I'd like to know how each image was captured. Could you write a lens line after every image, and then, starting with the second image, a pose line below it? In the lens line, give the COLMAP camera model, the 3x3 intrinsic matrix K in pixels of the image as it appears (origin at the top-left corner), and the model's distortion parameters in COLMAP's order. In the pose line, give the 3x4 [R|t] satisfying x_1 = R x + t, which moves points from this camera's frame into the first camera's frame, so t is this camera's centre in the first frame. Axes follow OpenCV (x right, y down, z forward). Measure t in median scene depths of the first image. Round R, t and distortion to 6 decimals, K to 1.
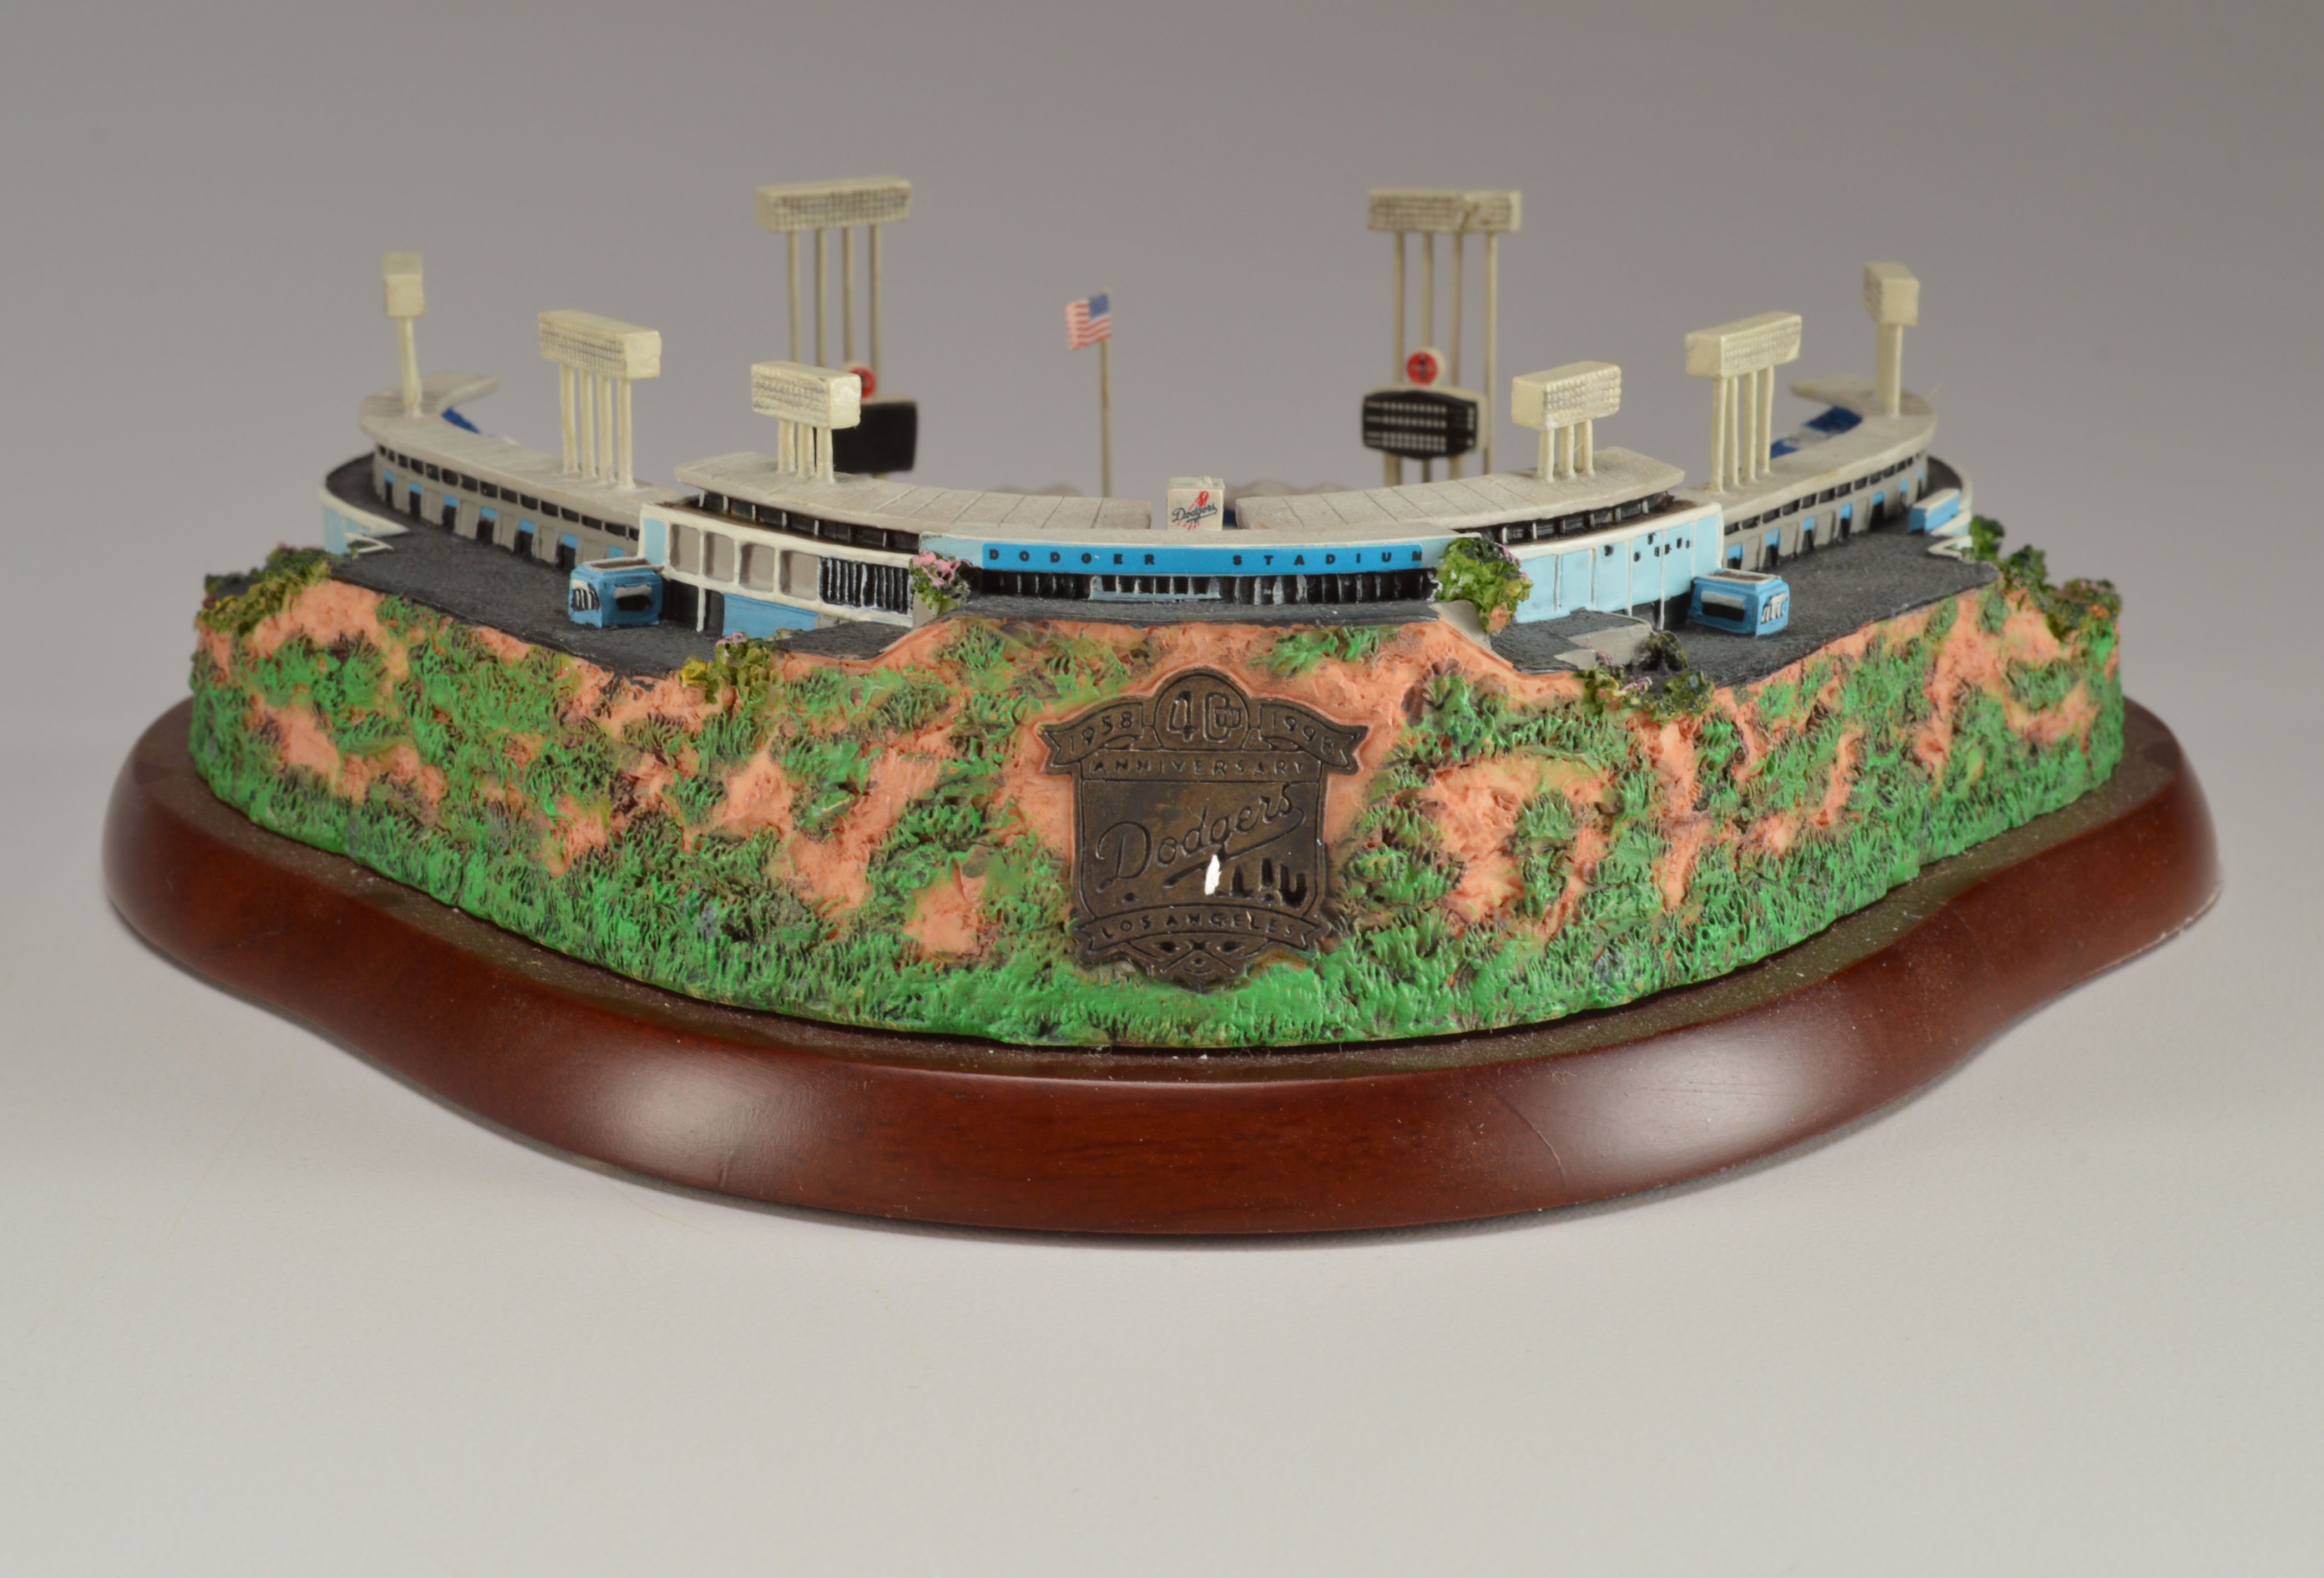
lens RADIAL K [[4654.5, 0, 1159.8], [0, 4654.5, 789.1], [0, 0, 1]] dist [-0.053521, 0.000000]
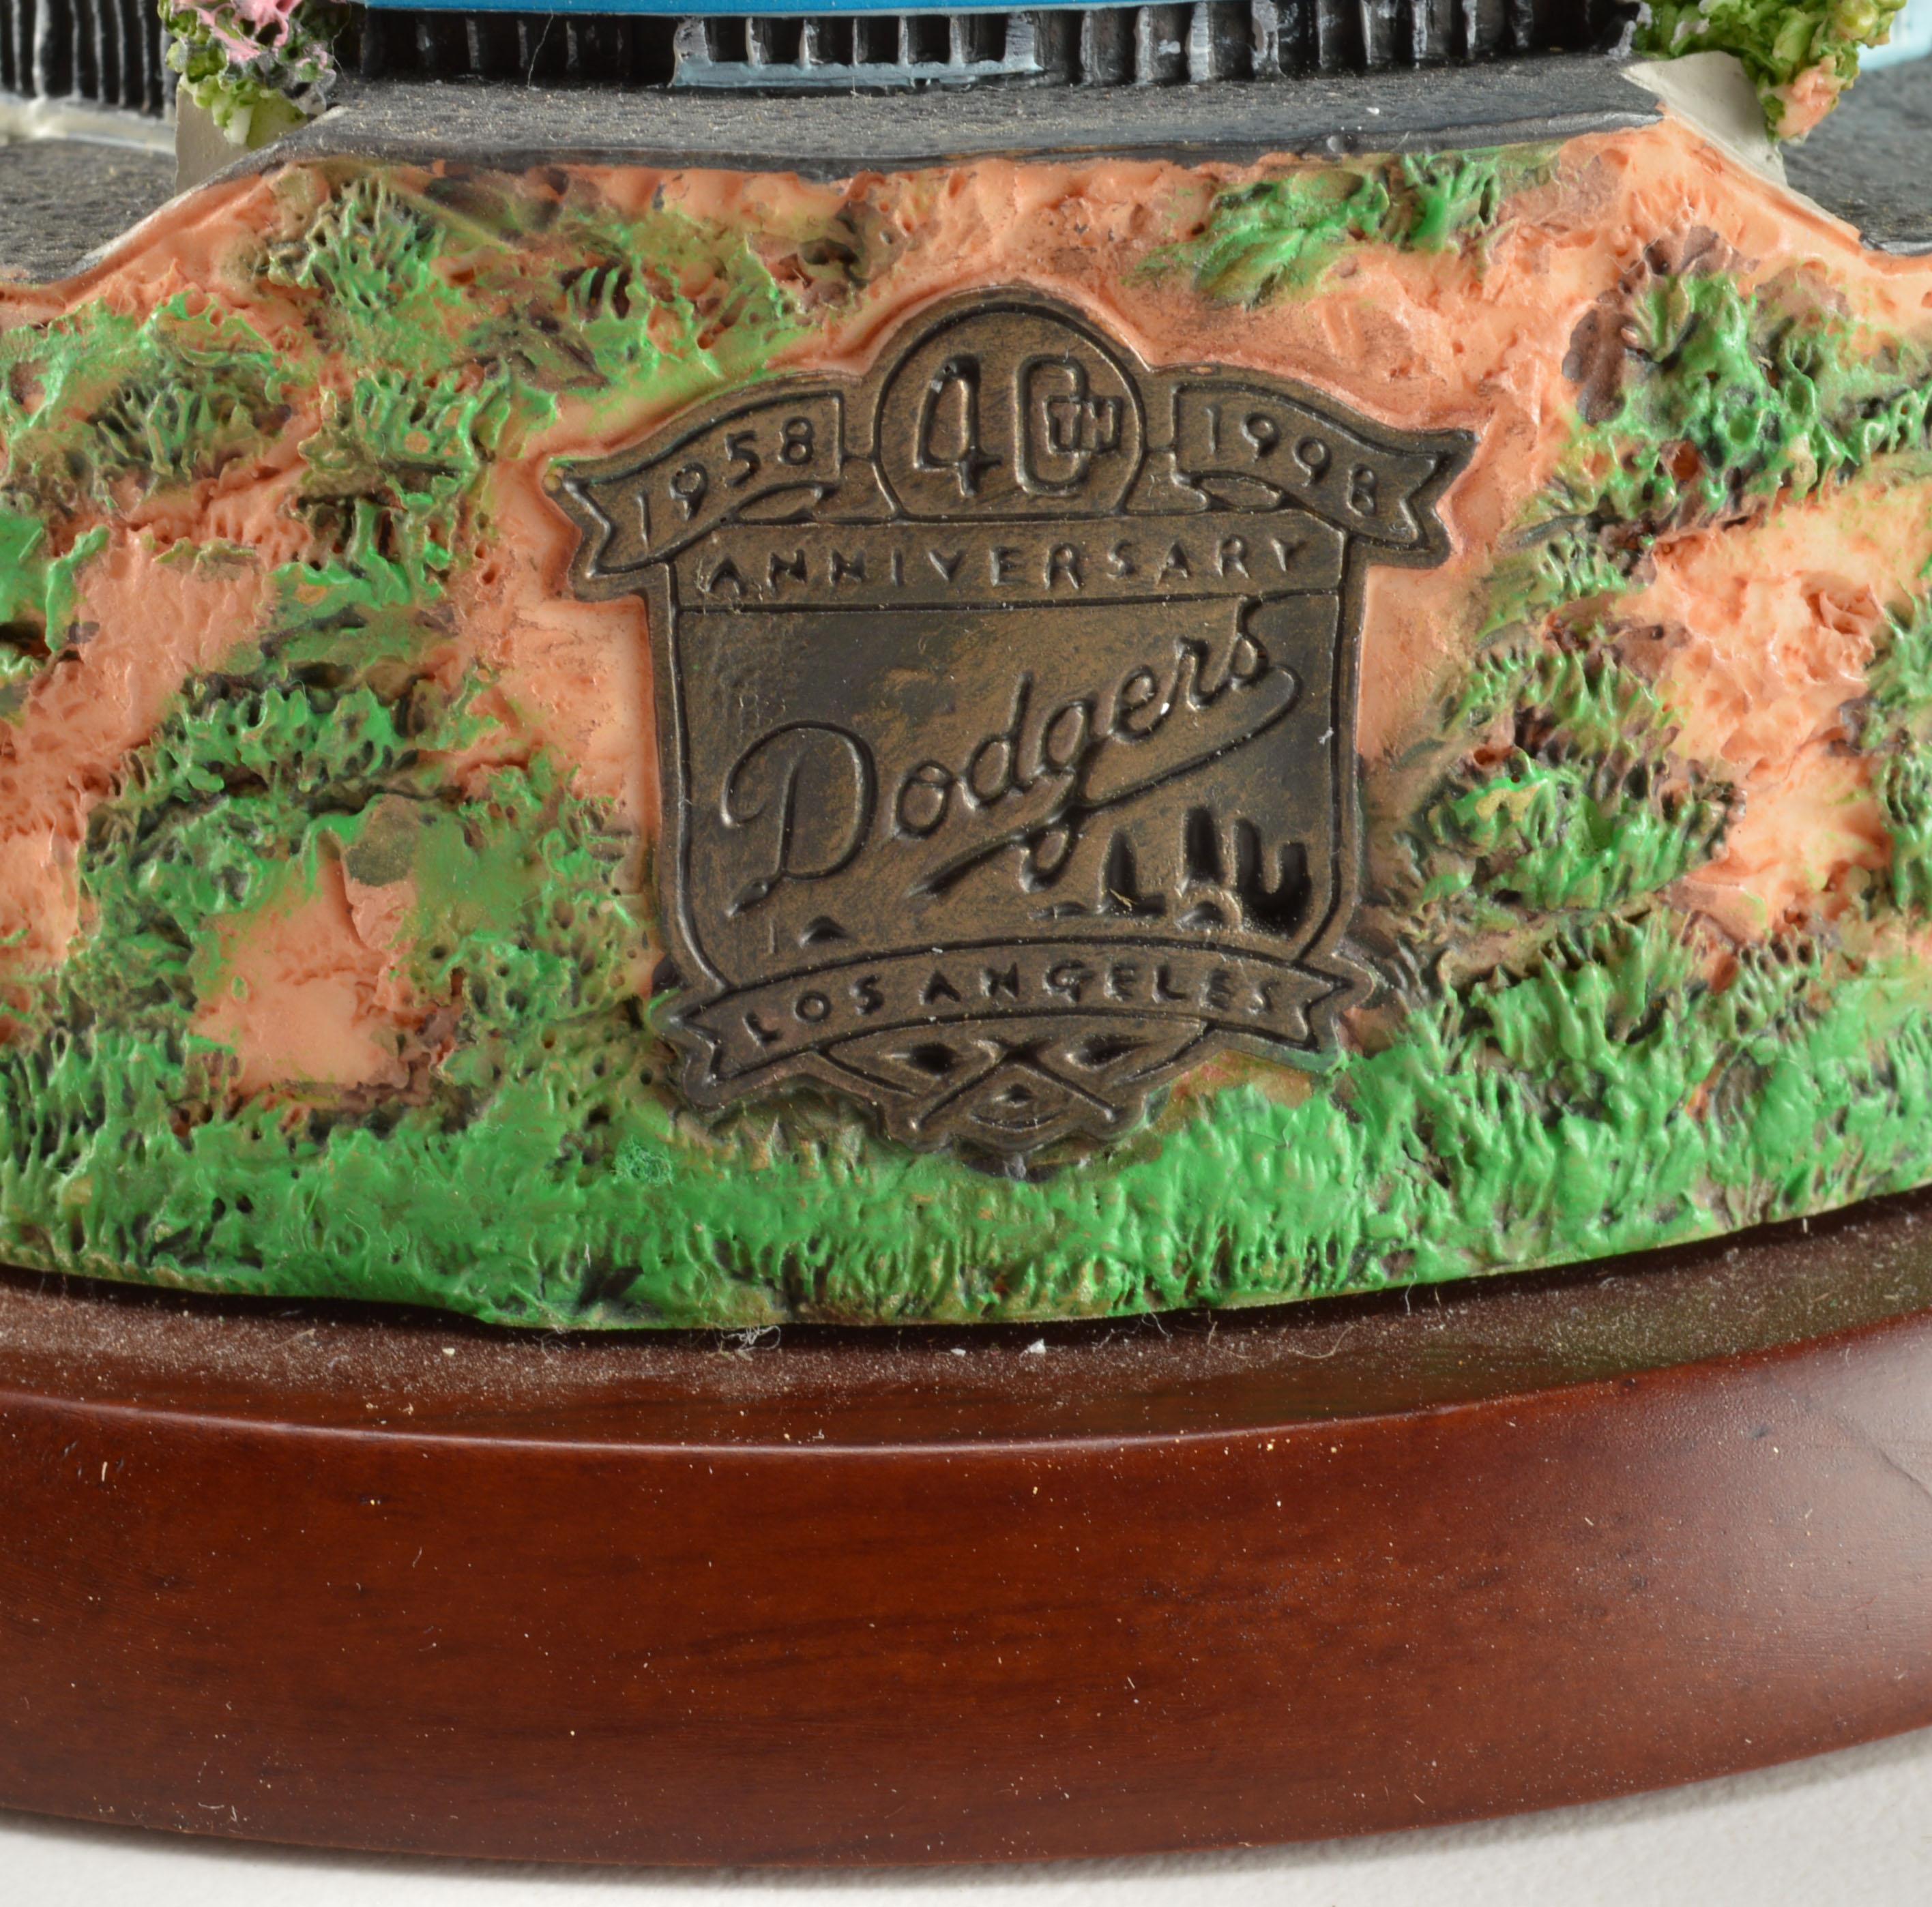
lens RADIAL K [[7063.4, 0, 974.9], [0, 7063.4, 949.6], [0, 0, 1]] dist [0.124773, 0.000000]
pose [[0.998297, -0.036855, 0.045229, -0.019306], [0.030557, 0.990674, 0.132785, -0.046852], [-0.049701, -0.131177, 0.990112, 0.457777]]
